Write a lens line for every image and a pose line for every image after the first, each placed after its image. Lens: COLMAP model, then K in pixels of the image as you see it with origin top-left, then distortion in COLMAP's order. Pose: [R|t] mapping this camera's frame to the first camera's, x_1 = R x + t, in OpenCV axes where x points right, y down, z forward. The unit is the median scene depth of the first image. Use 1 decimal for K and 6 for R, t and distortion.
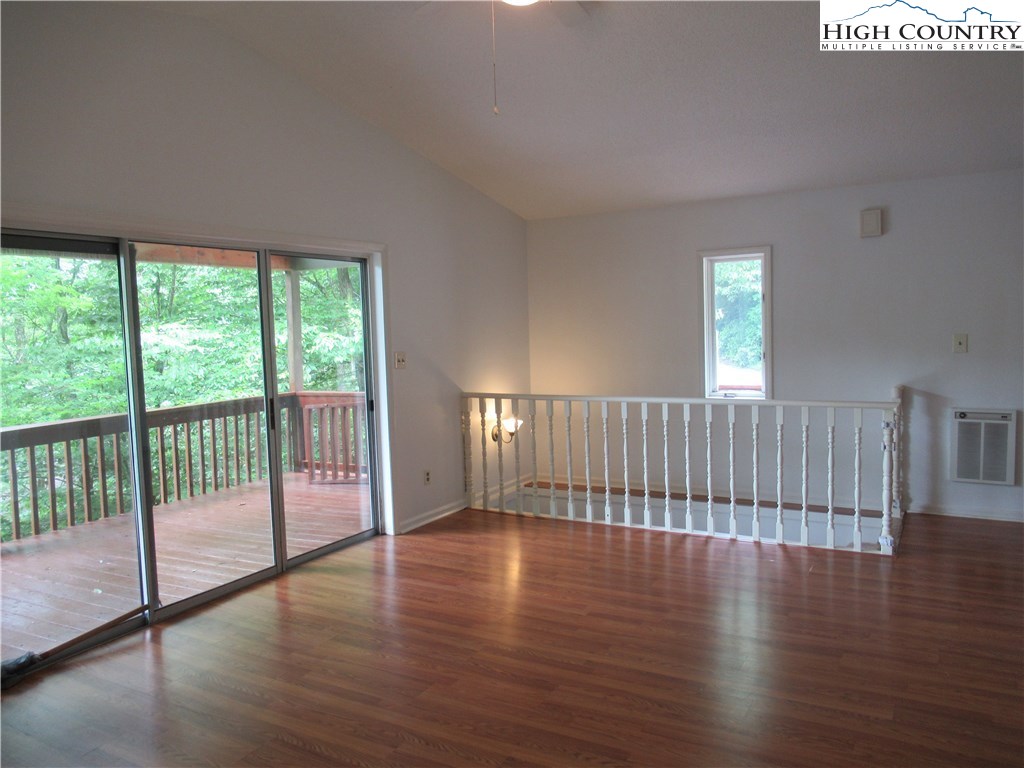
lens RADIAL K [[754.6, 0, 510.3], [0, 754.6, 385.1], [0, 0, 1]] dist [-0.004664, 0.000384]
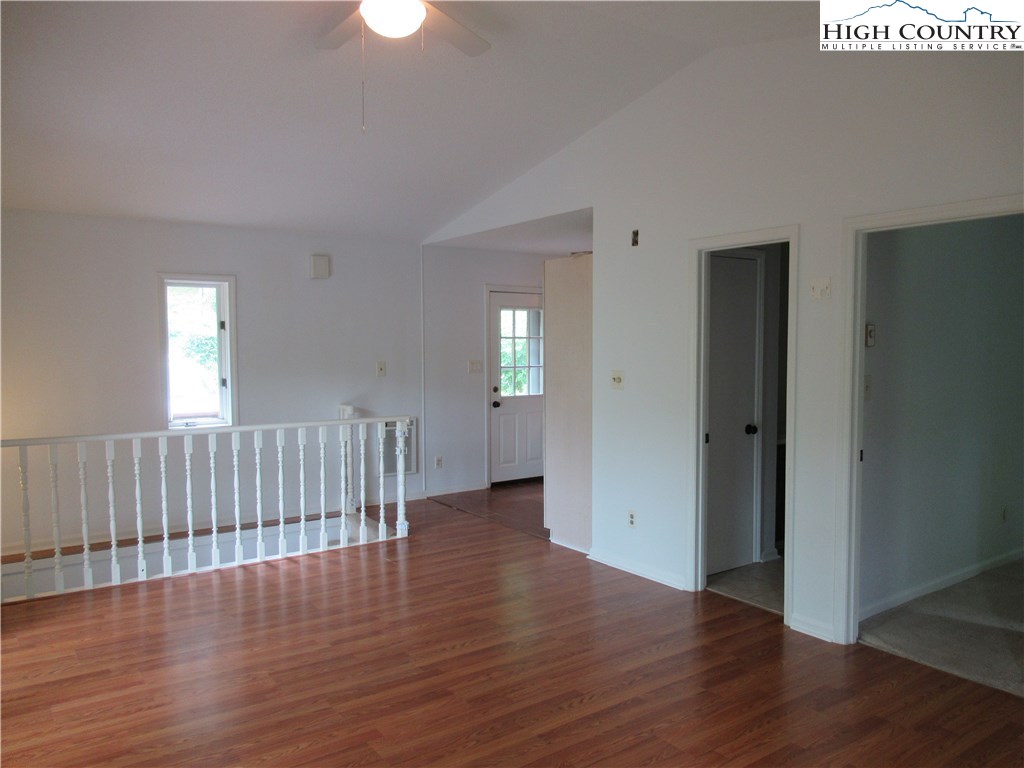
lens RADIAL K [[754.6, 0, 510.3], [0, 754.6, 385.1], [0, 0, 1]] dist [-0.004664, 0.000384]
pose [[0.463430, -0.026224, 0.885746, -0.426667], [0.060937, 0.998139, -0.002330, -0.011220], [-0.884036, 0.055054, 0.464165, 0.208421]]
